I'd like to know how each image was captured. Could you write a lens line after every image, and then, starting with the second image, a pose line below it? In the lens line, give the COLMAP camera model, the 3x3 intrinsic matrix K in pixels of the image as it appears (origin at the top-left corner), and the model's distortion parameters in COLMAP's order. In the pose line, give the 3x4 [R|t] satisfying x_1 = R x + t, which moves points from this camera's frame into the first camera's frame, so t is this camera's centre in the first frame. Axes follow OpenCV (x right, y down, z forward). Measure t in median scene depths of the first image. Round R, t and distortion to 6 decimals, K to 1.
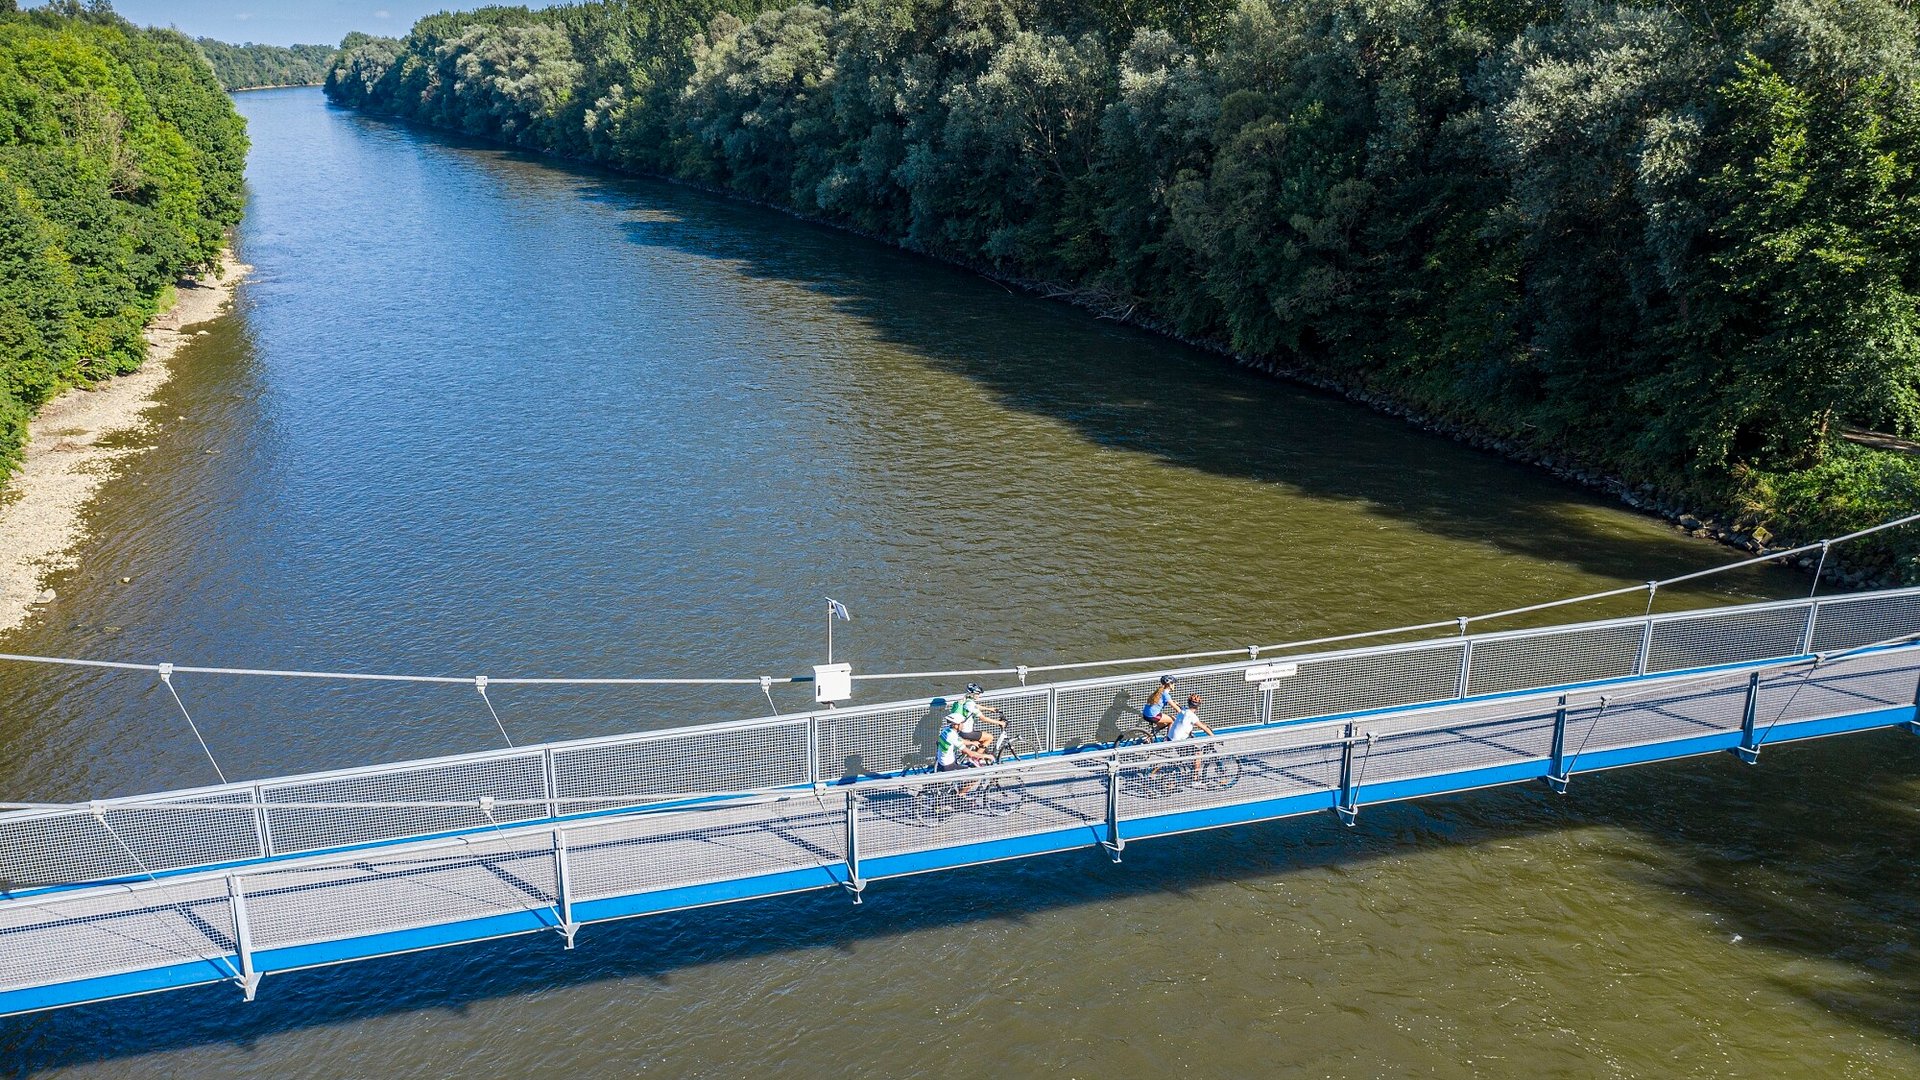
lens RADIAL K [[1557.9, 0, 959.1], [0, 1557.9, 541.8], [0, 0, 1]] dist [-0.014140, 0.004357]
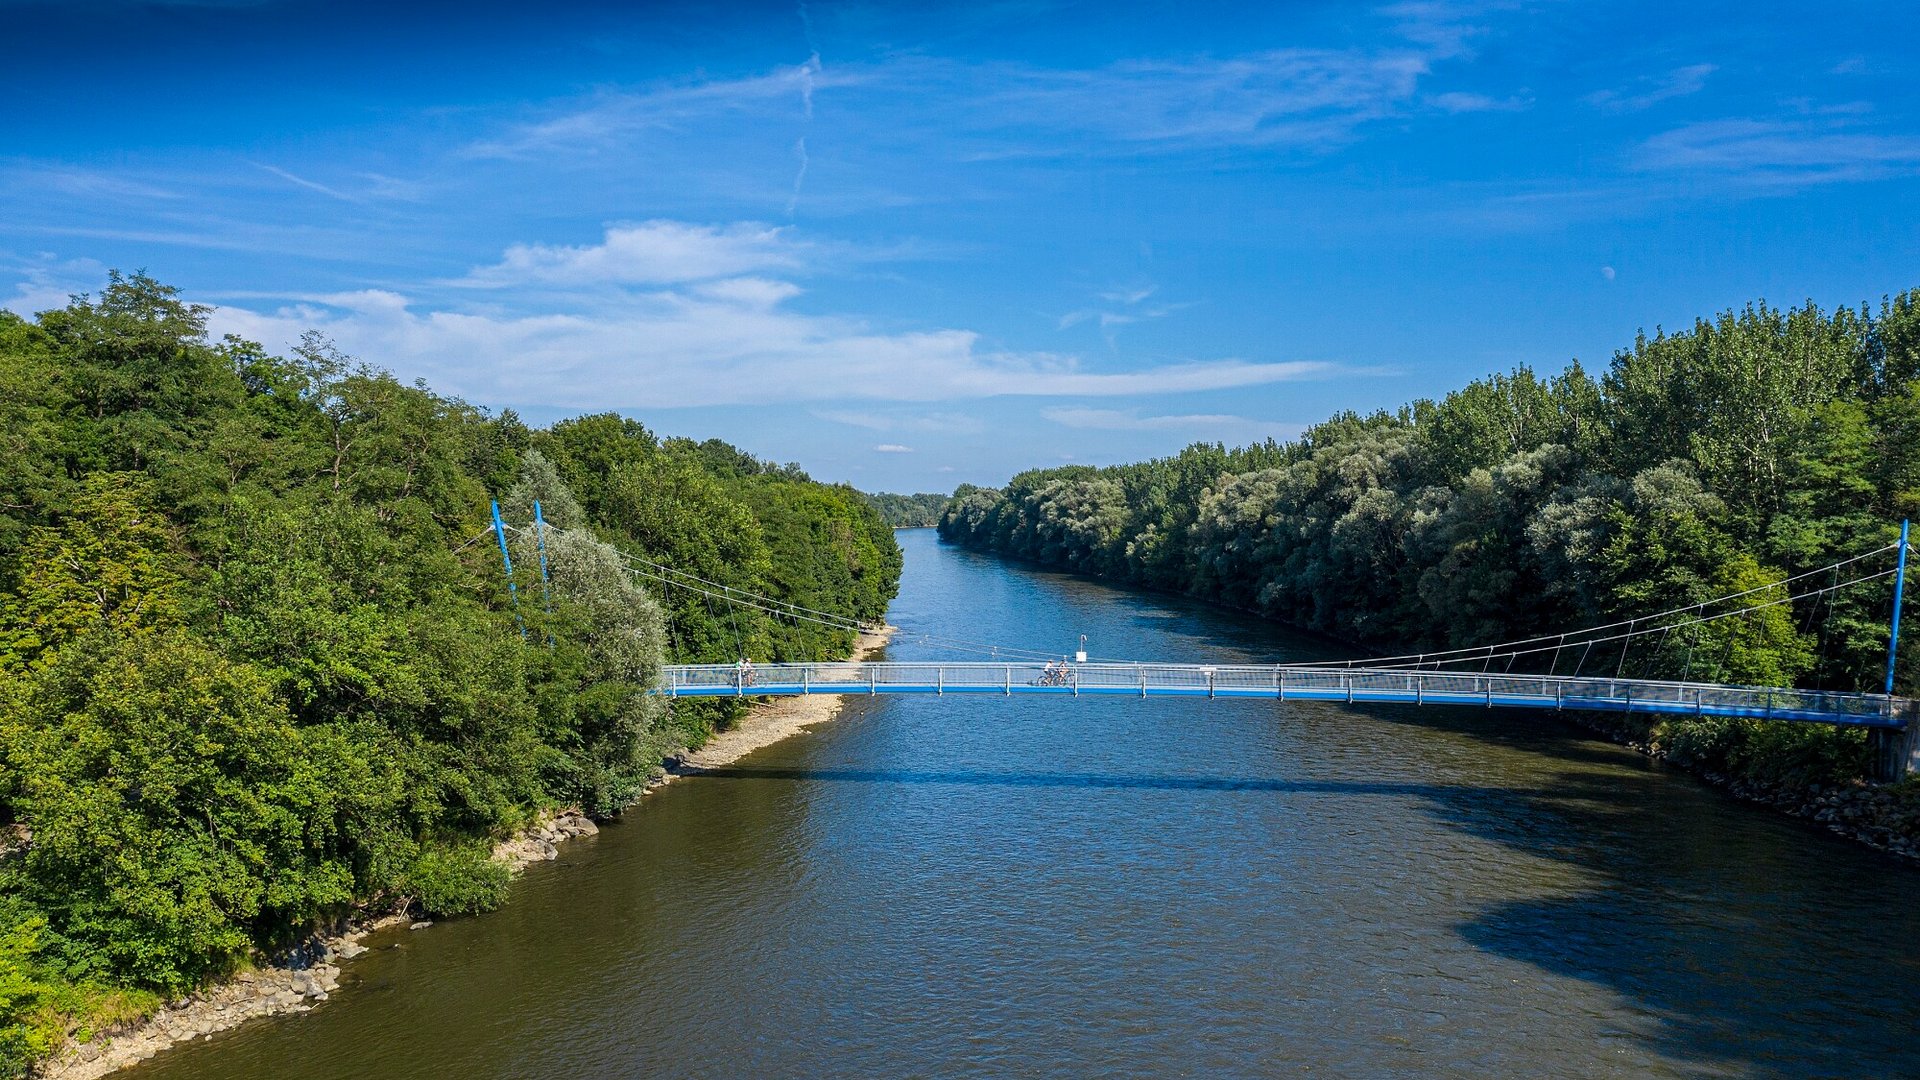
lens RADIAL K [[1557.9, 0, 959.7], [0, 1557.9, 537.5], [0, 0, 1]] dist [-0.014140, 0.004357]
pose [[0.936998, 0.007431, -0.349257, 0.087011], [-0.104022, 0.960356, -0.258641, 0.074179], [0.333489, 0.278677, 0.900624, -0.236174]]
